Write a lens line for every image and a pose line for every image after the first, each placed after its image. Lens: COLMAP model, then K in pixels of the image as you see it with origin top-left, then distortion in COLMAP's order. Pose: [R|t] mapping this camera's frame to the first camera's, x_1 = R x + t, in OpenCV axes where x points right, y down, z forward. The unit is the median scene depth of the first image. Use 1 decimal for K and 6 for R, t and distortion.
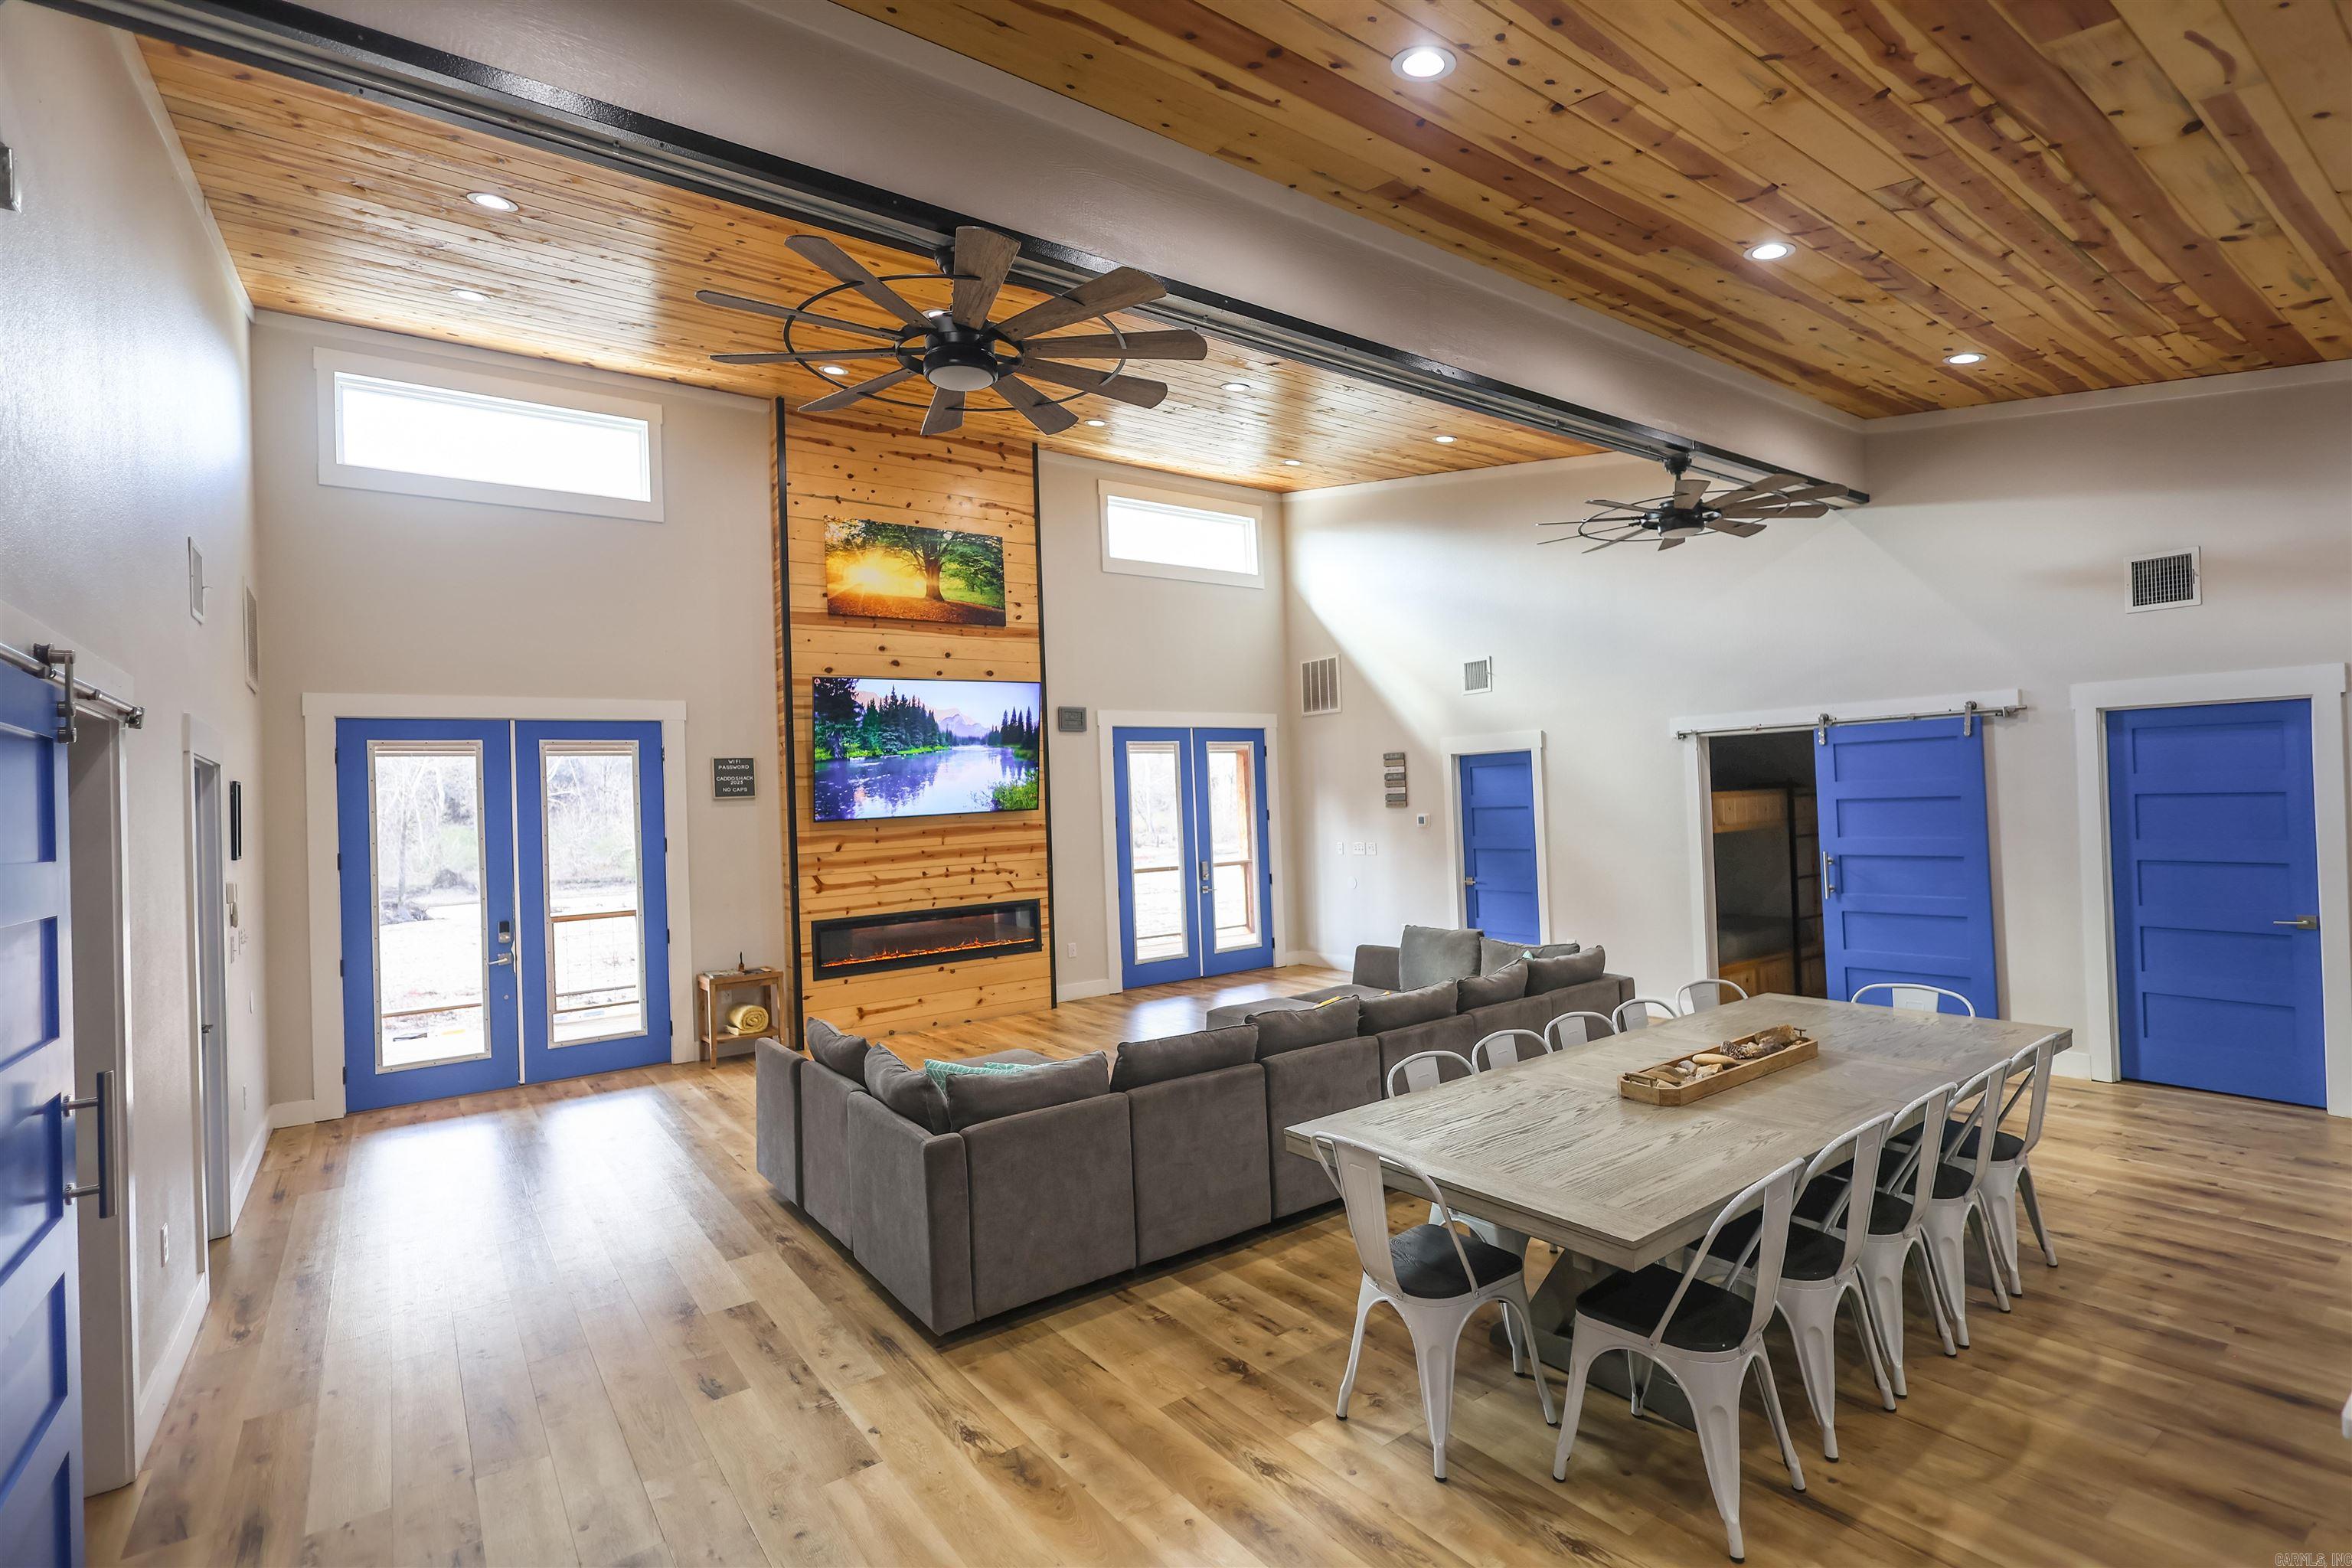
lens RADIAL K [[1090.8, 0, 1175.6], [0, 1090.8, 779.0], [0, 0, 1]] dist [-0.002582, 0.001874]
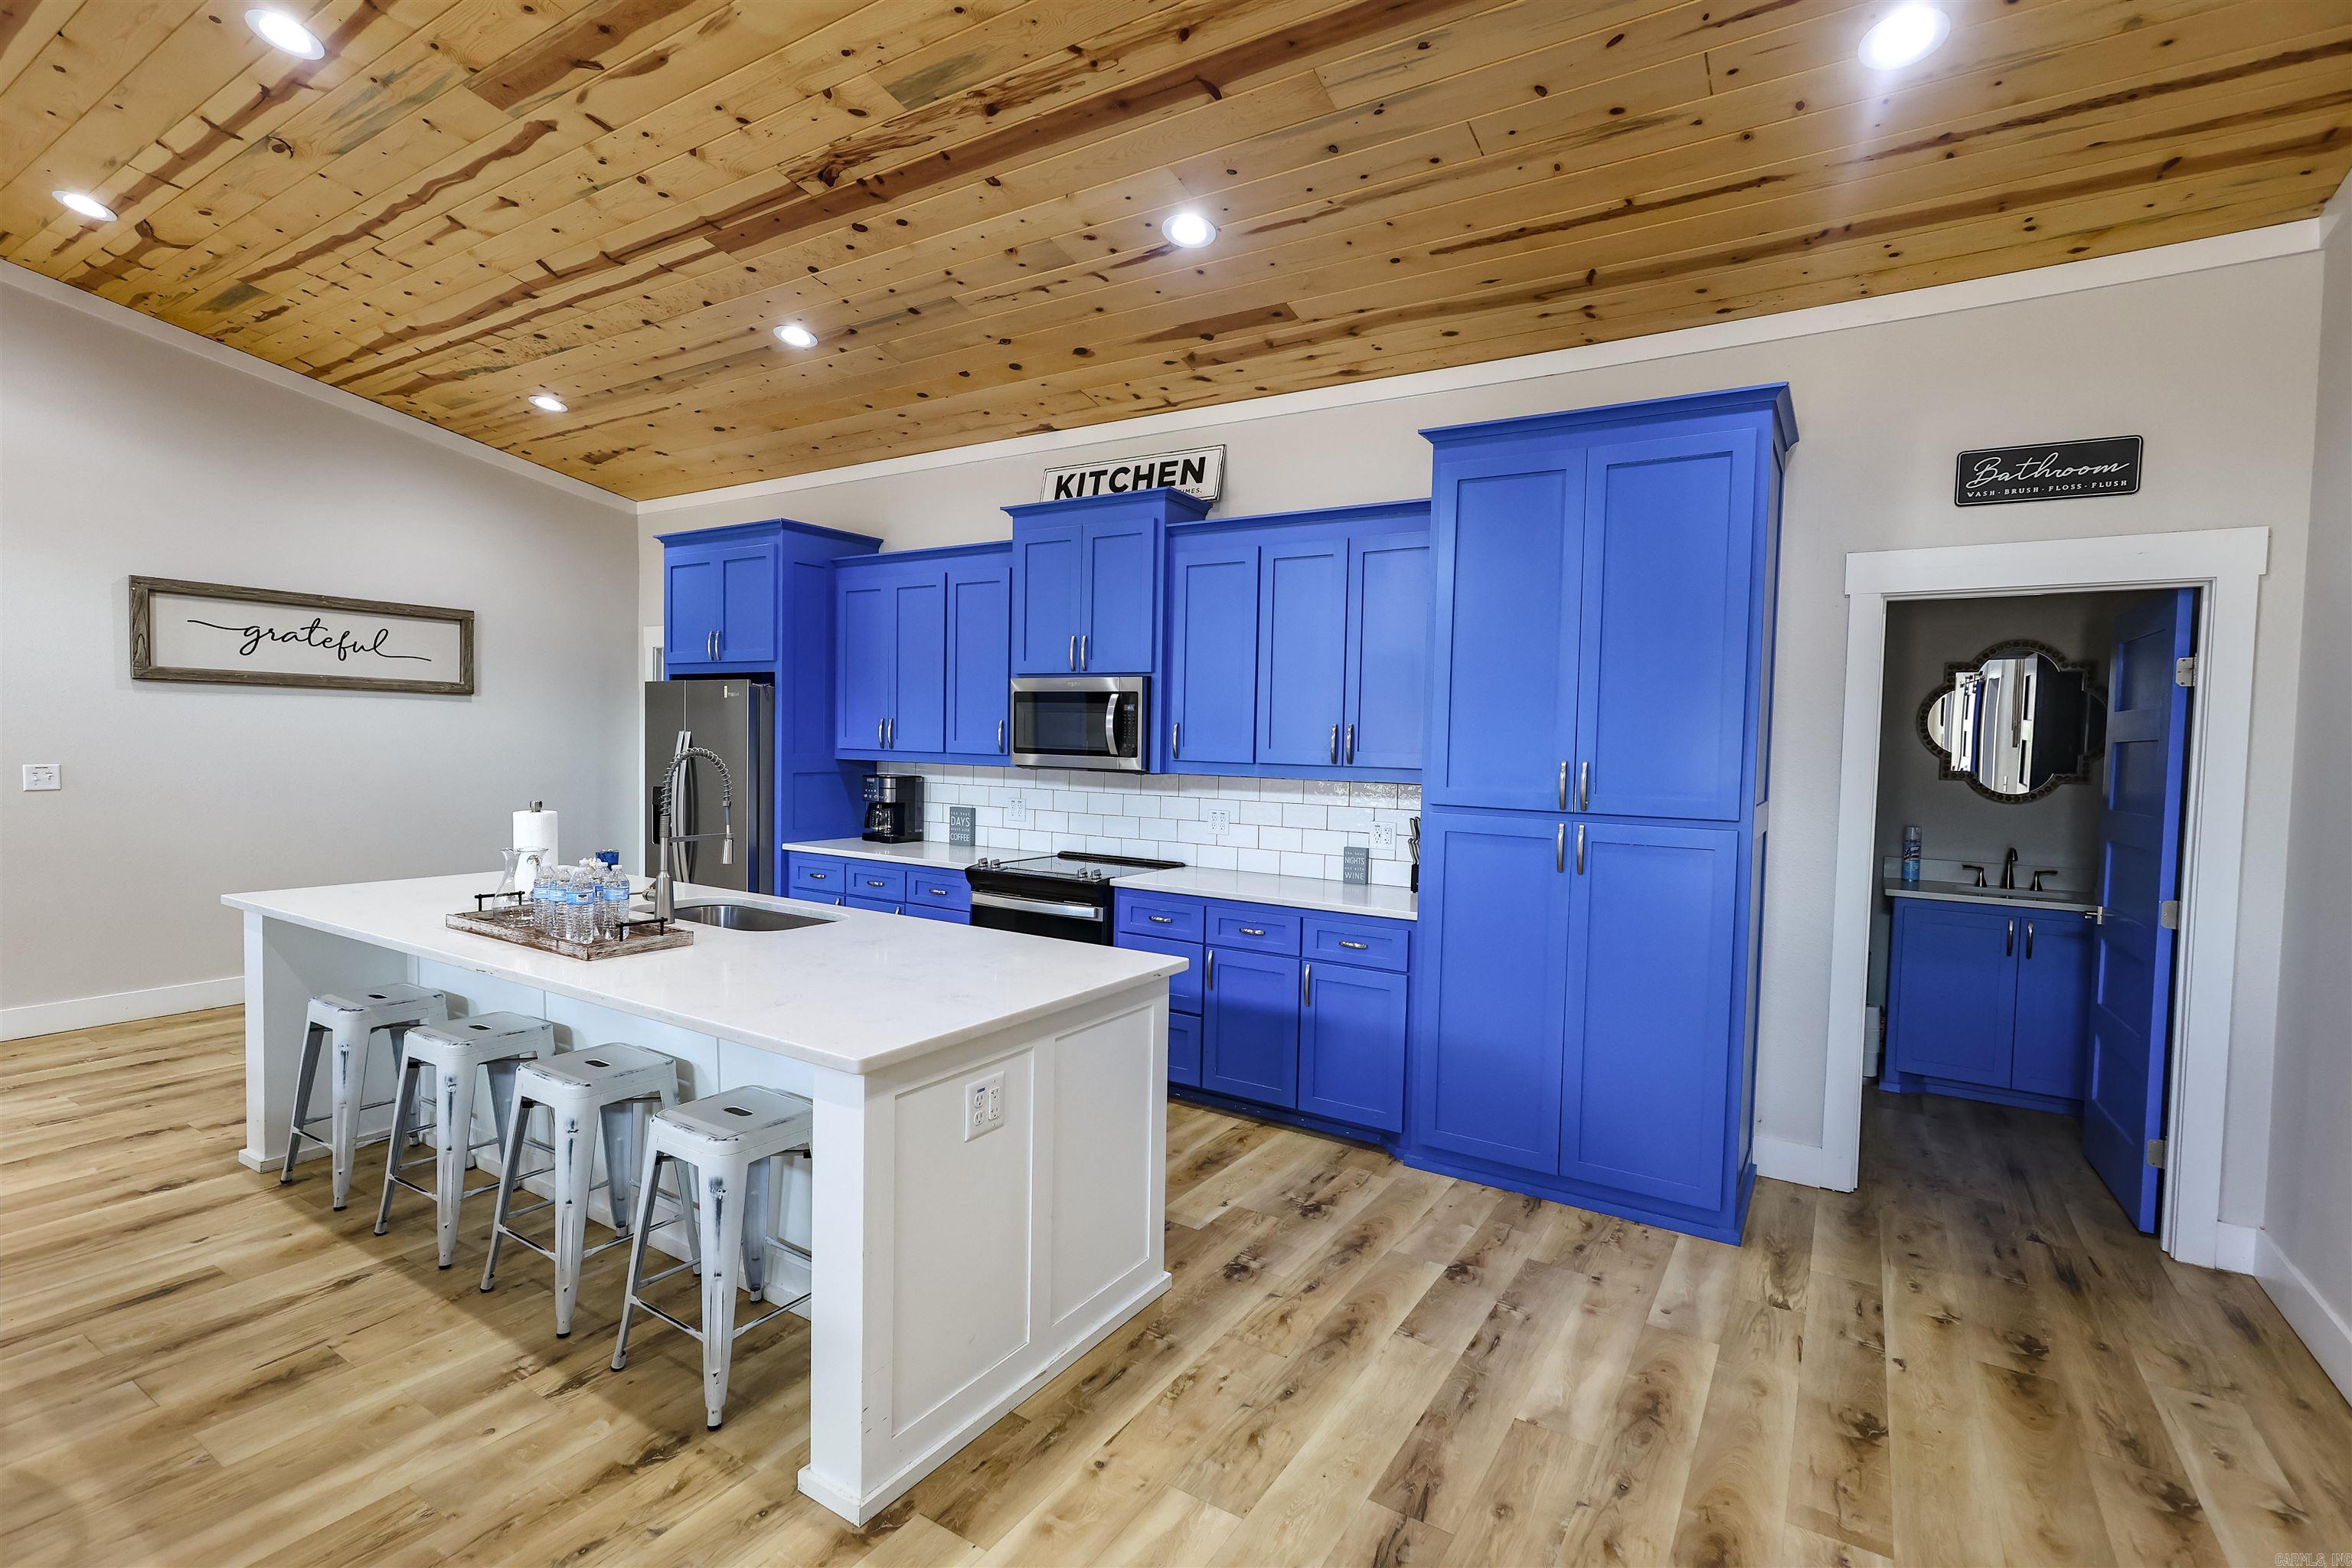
lens RADIAL K [[1090.8, 0, 1169.5], [0, 1090.8, 786.2], [0, 0, 1]] dist [-0.002582, 0.001874]
pose [[-0.370807, -0.012752, 0.928622, -0.073416], [-0.028075, 0.999603, 0.002516, 0.033818], [-0.928286, -0.025138, -0.371017, 0.197255]]
